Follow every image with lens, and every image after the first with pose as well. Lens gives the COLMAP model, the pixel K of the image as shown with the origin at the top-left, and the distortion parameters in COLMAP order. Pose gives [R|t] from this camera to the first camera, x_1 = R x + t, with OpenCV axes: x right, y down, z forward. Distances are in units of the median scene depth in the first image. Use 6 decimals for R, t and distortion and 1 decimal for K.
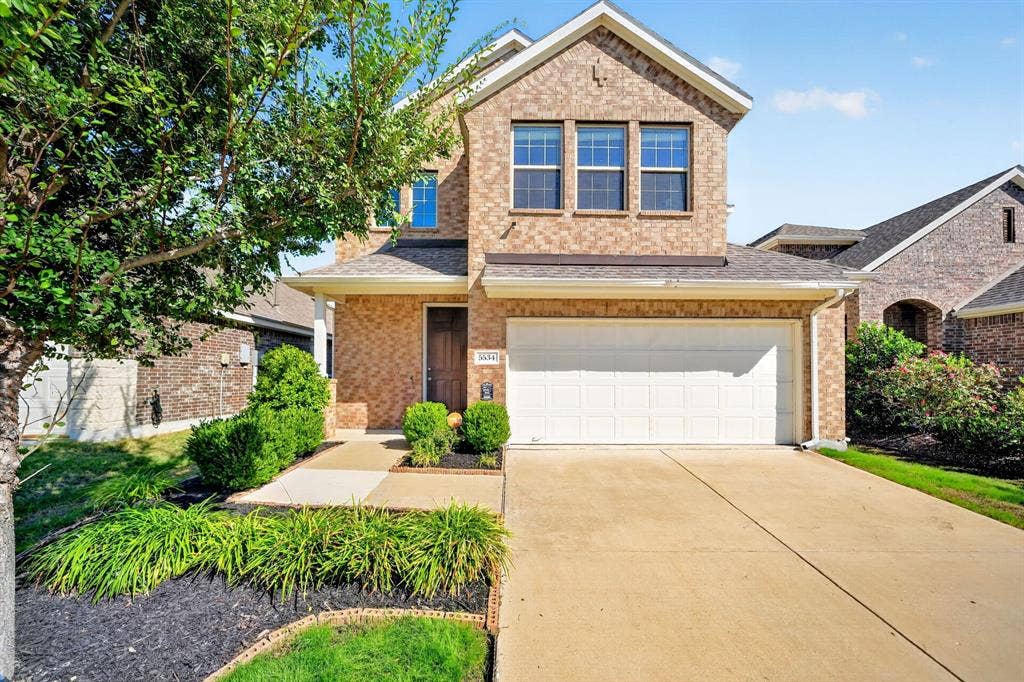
lens RADIAL K [[403.7, 0, 497.7], [0, 403.7, 373.4], [0, 0, 1]] dist [-0.007745, 0.000854]
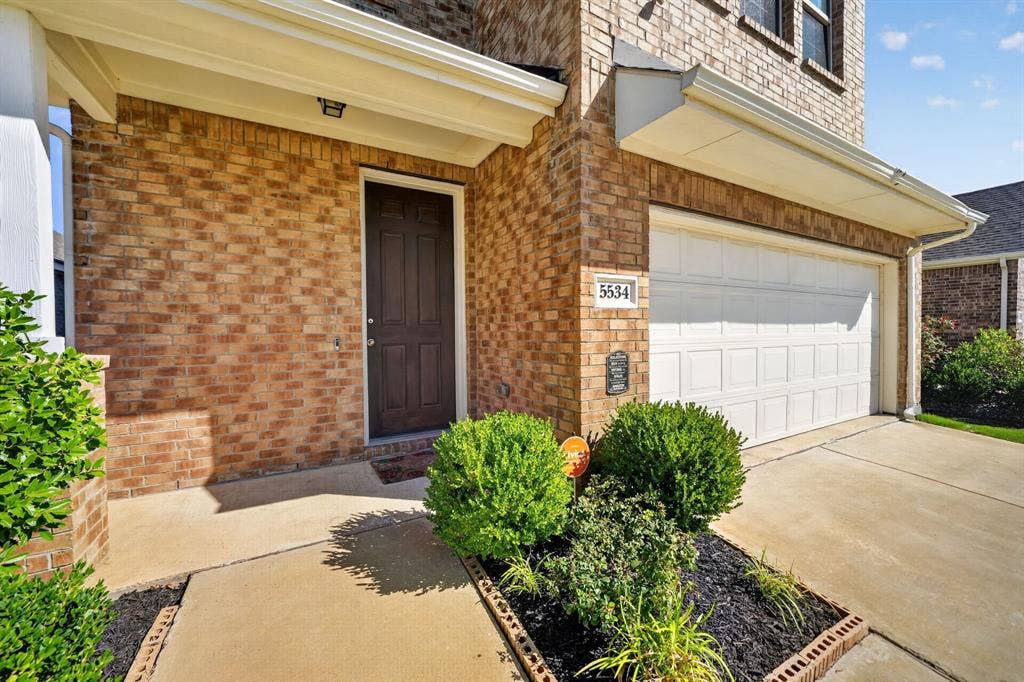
lens RADIAL K [[396.5, 0, 511.1], [0, 396.5, 338.4], [0, 0, 1]] dist [-0.010963, 0.000098]
pose [[0.867069, -0.020486, 0.497766, -0.315491], [0.006474, 0.999533, 0.029860, -0.004002], [-0.498145, -0.022668, 0.866797, 0.674307]]
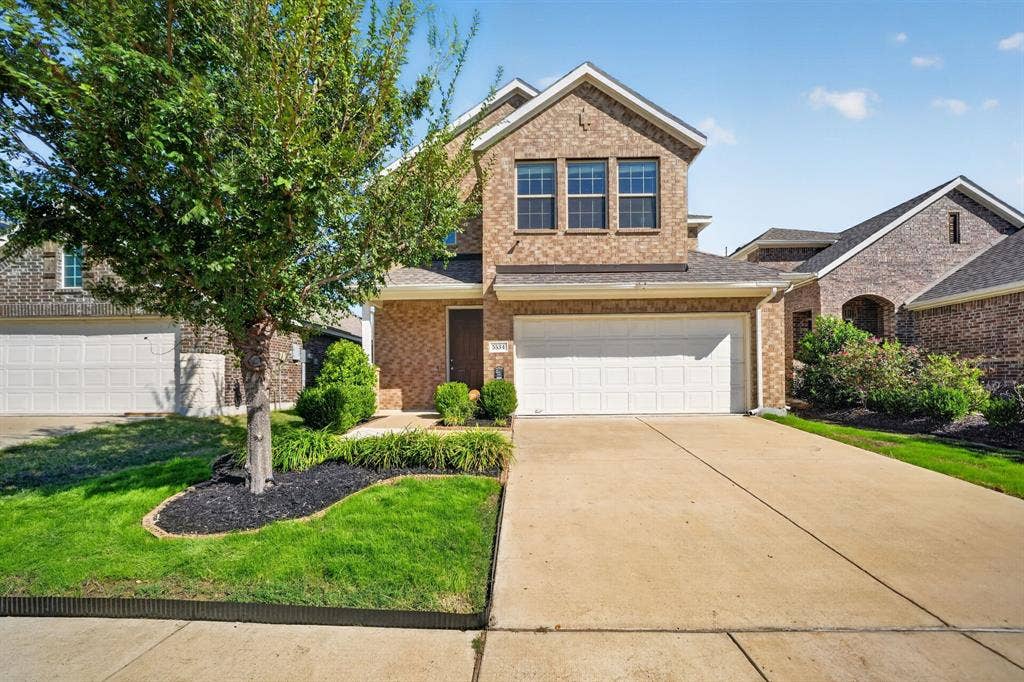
lens RADIAL K [[403.7, 0, 498.3], [0, 403.7, 383.4], [0, 0, 1]] dist [-0.007745, 0.000854]
pose [[0.999474, -0.014454, -0.029028, 0.007476], [0.014763, 0.999836, 0.010459, 0.060020], [0.028872, -0.010882, 0.999524, -0.268631]]
